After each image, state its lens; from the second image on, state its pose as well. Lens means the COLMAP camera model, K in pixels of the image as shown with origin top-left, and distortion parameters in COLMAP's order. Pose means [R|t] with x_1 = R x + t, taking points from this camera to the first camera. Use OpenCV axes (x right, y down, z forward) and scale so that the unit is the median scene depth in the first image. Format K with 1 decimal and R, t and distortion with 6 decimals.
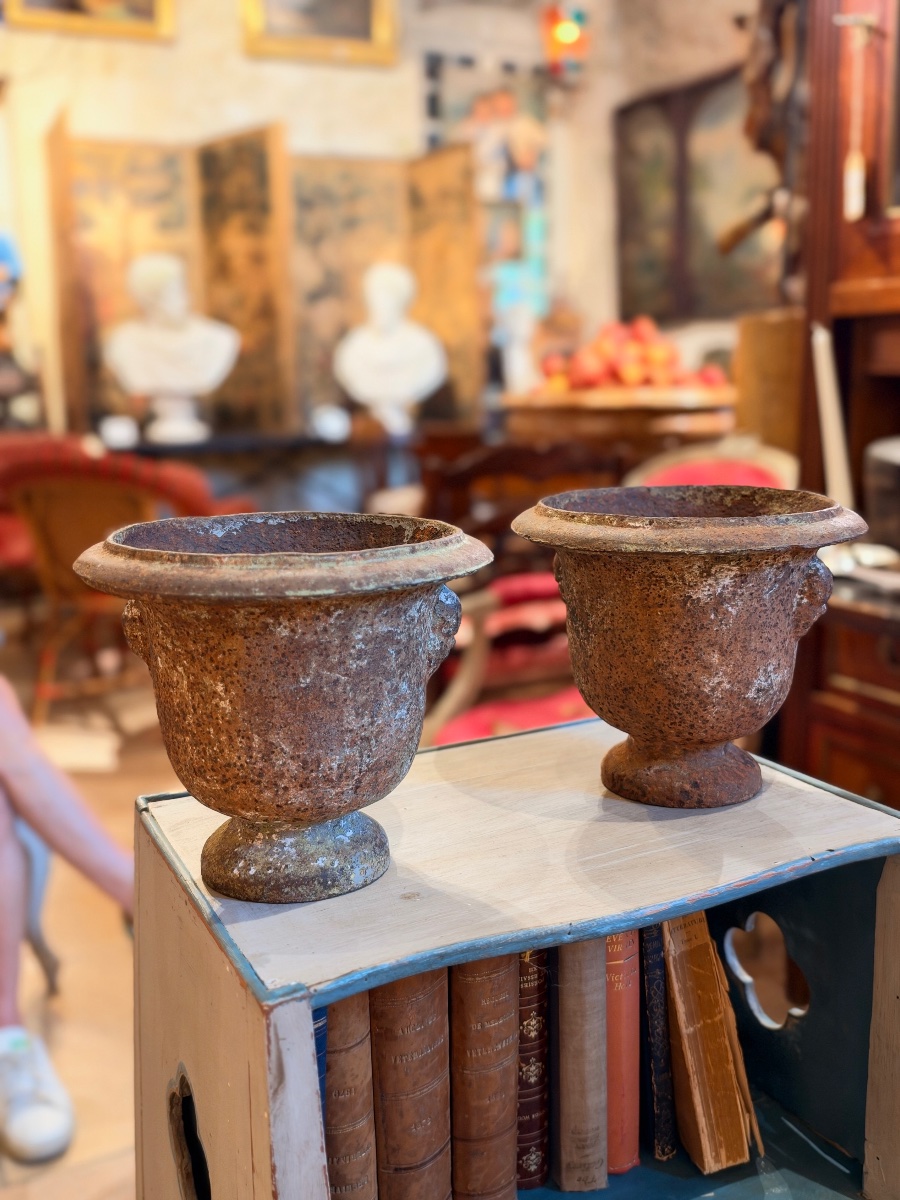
lens RADIAL K [[1101.5, 0, 439.5], [0, 1101.5, 596.1], [0, 0, 1]] dist [0.122504, 0.000000]
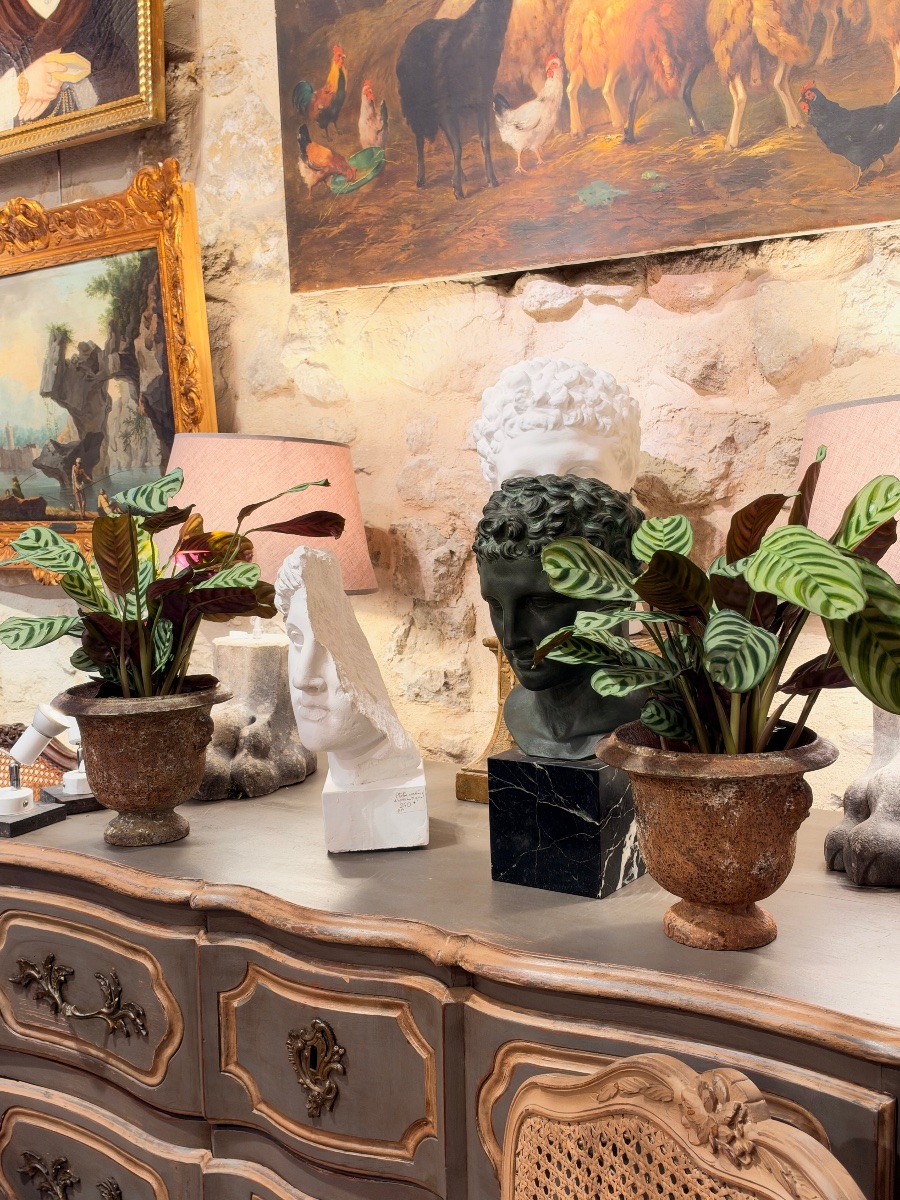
lens RADIAL K [[1292.8, 0, 447.6], [0, 1292.8, 600.3], [0, 0, 1]] dist [0.104625, 0.000000]
pose [[0.988921, -0.000460, -0.148442, 0.135148], [-0.012854, 0.995974, -0.088715, -0.110030], [0.147886, 0.089641, 0.984934, -0.788934]]
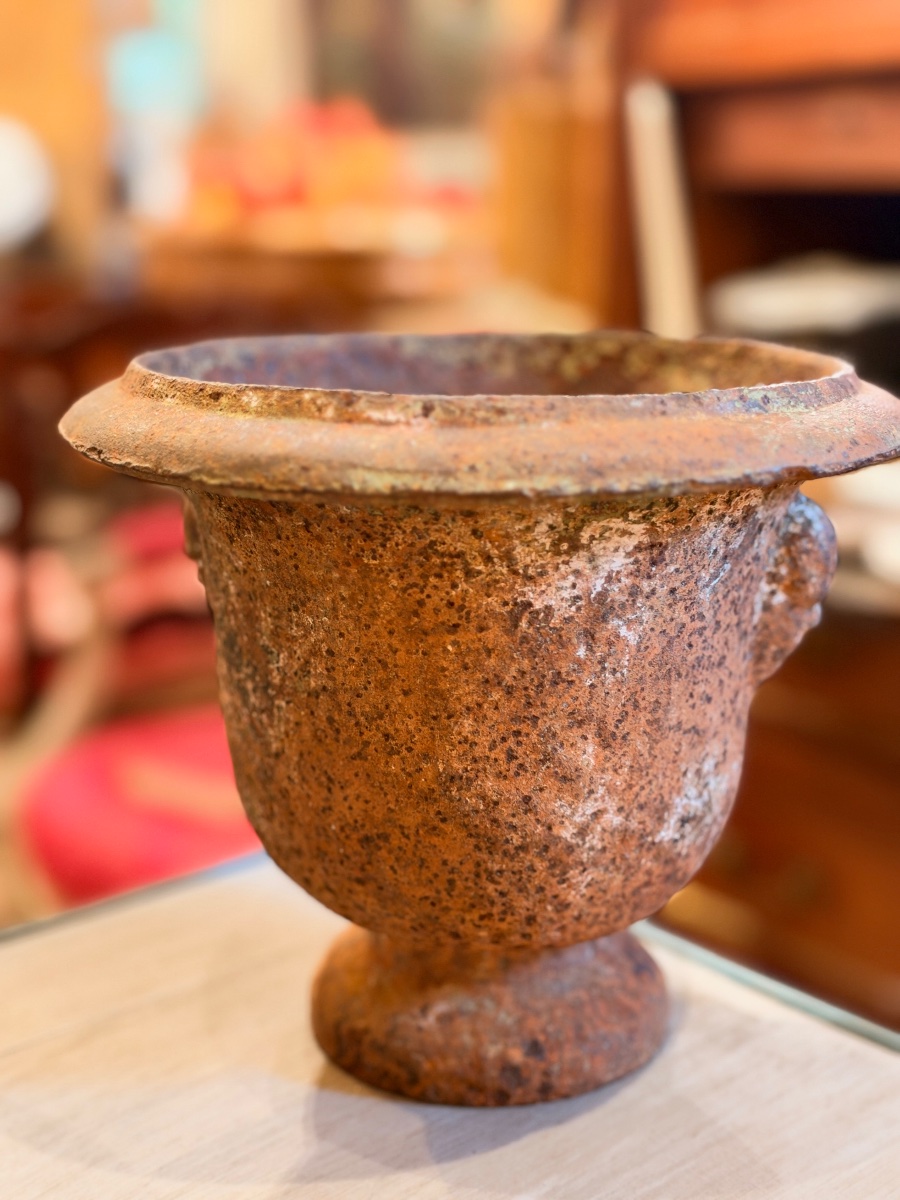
lens RADIAL K [[1530.3, 0, 439.4], [0, 1530.3, 606.6], [0, 0, 1]] dist [0.204289, 0.000000]
pose [[0.971442, -0.037891, 0.234233, 0.068915], [0.026692, 0.998352, 0.050796, -0.025608], [-0.235772, -0.043093, 0.970852, 0.472714]]
